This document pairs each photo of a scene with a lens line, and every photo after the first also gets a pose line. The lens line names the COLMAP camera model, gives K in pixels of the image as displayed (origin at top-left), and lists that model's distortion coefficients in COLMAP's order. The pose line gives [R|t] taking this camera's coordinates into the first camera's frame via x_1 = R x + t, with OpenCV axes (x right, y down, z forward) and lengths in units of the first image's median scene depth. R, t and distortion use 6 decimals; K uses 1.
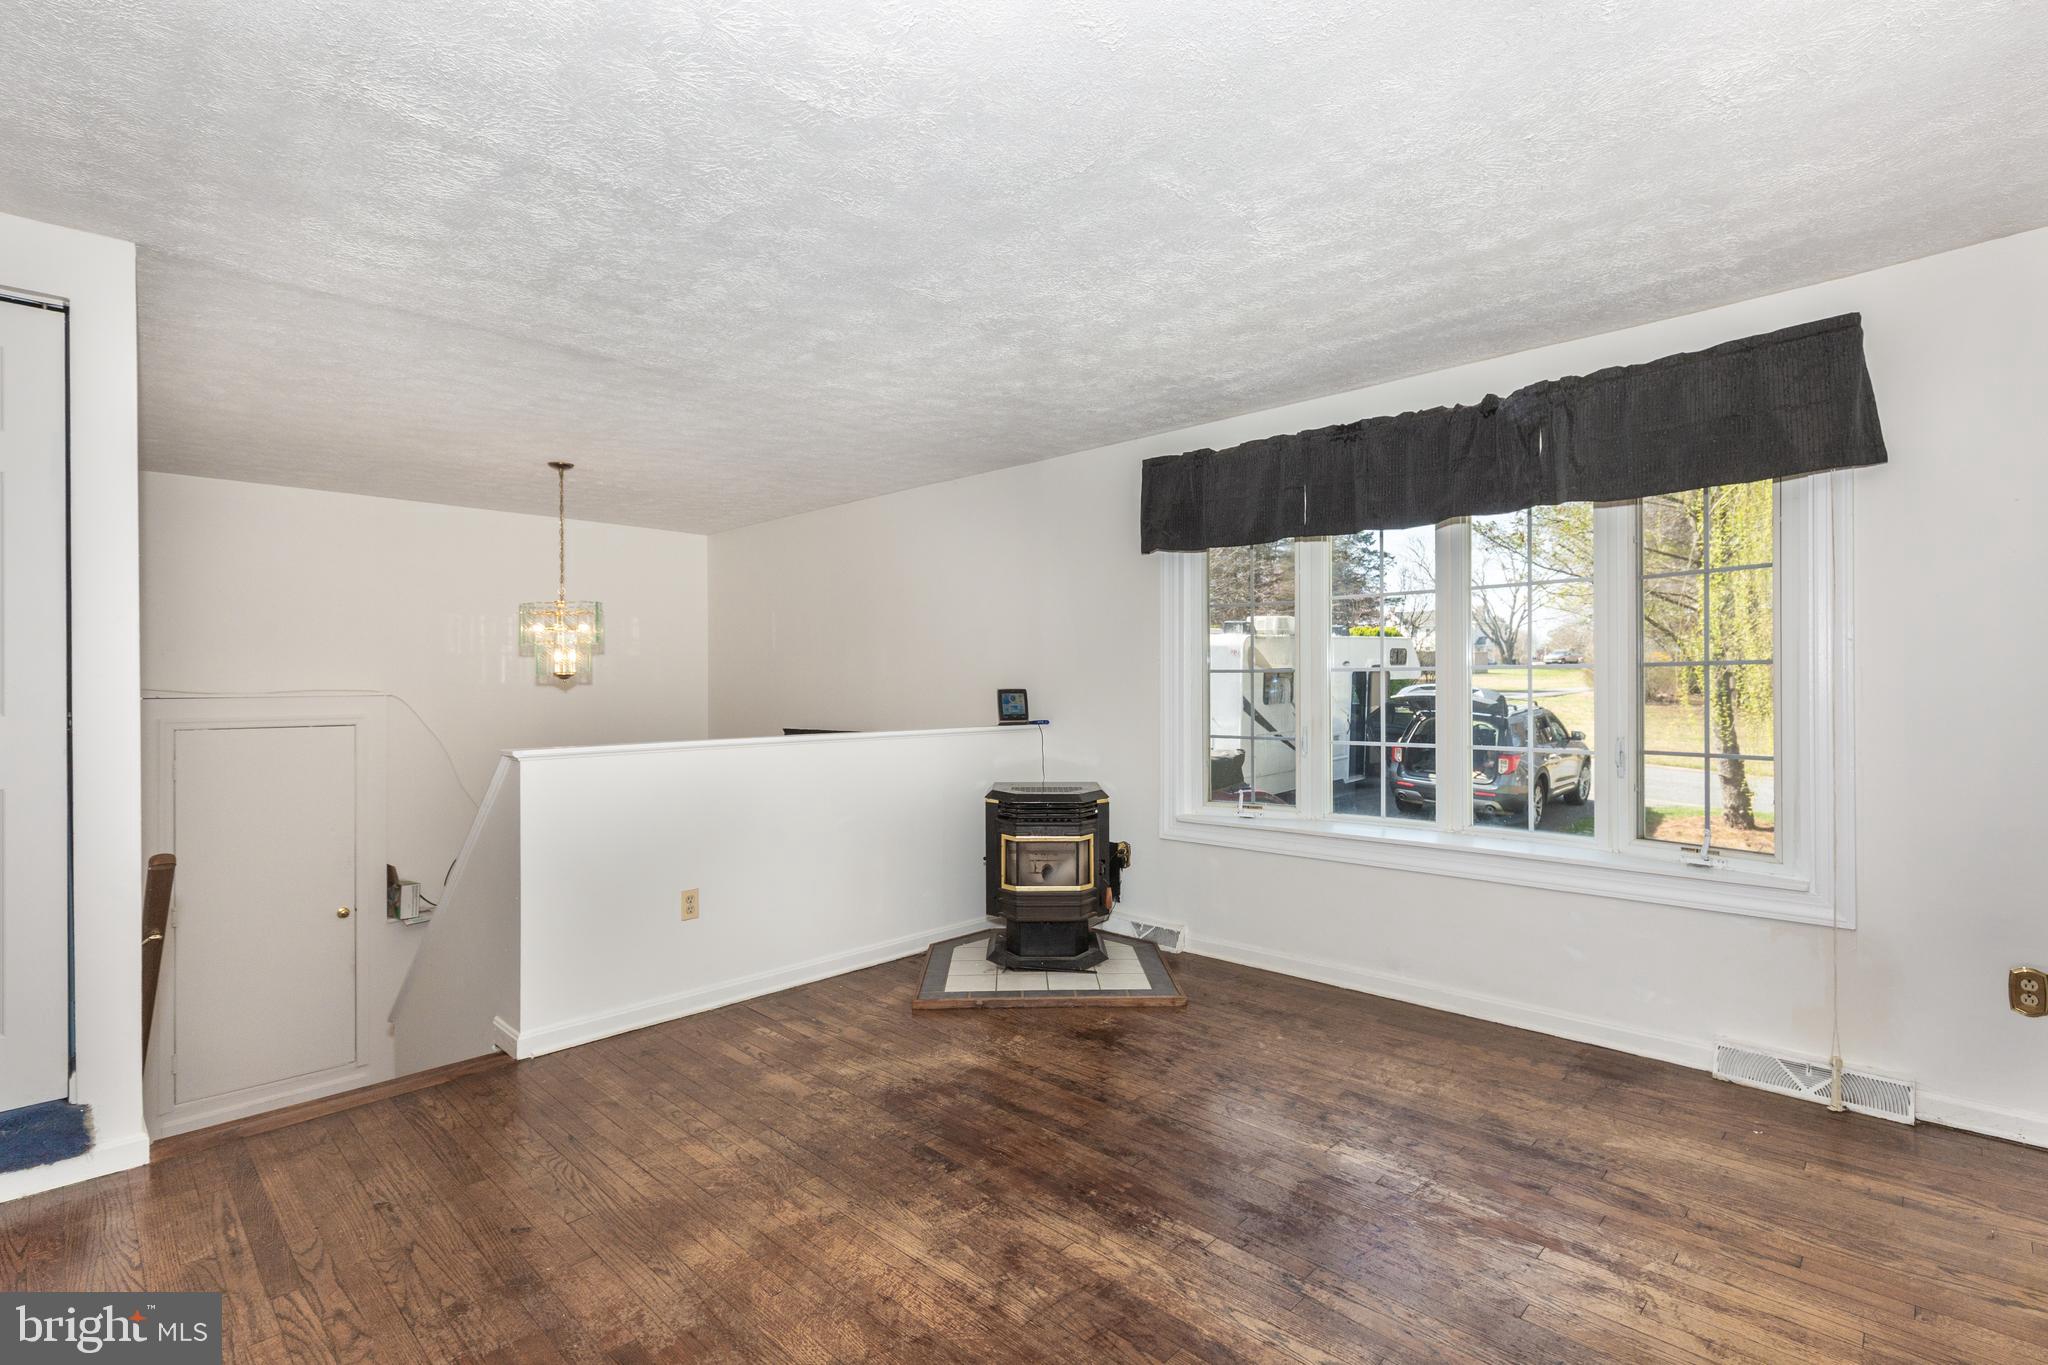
lens RADIAL K [[950.8, 0, 999.7], [0, 950.8, 682.1], [0, 0, 1]] dist [-0.000443, 0.000035]
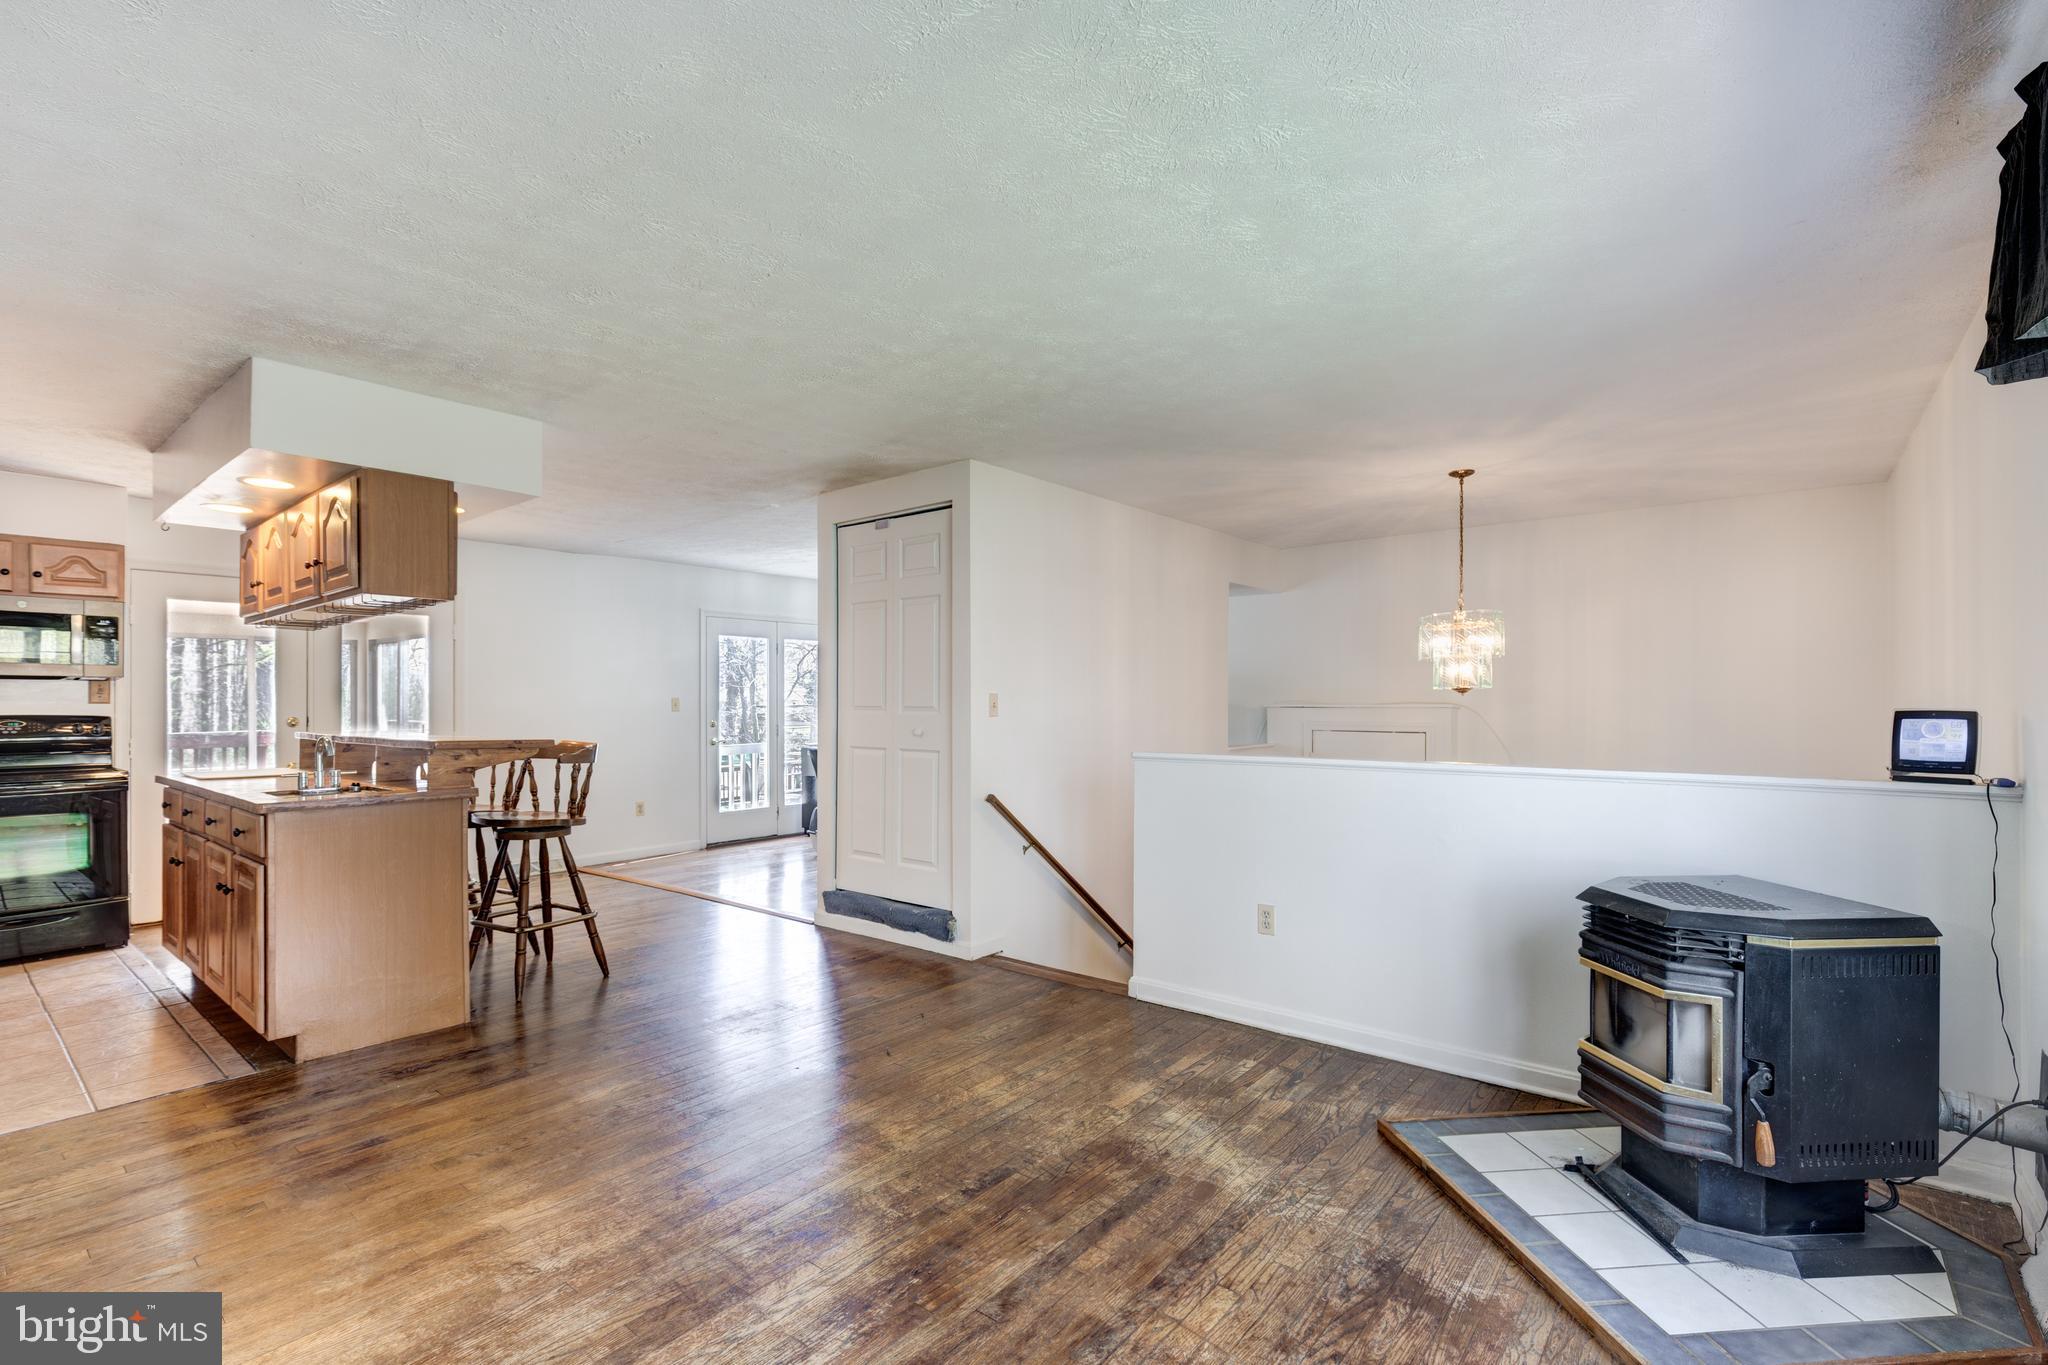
lens RADIAL K [[918.5, 0, 1027.5], [0, 918.5, 699.8], [0, 0, 1]] dist [0.003546, 0.000221]
pose [[0.101663, 0.004396, -0.994809, 0.759733], [0.005618, 0.999972, 0.004993, -0.005309], [0.994803, -0.006097, 0.101635, 0.809666]]
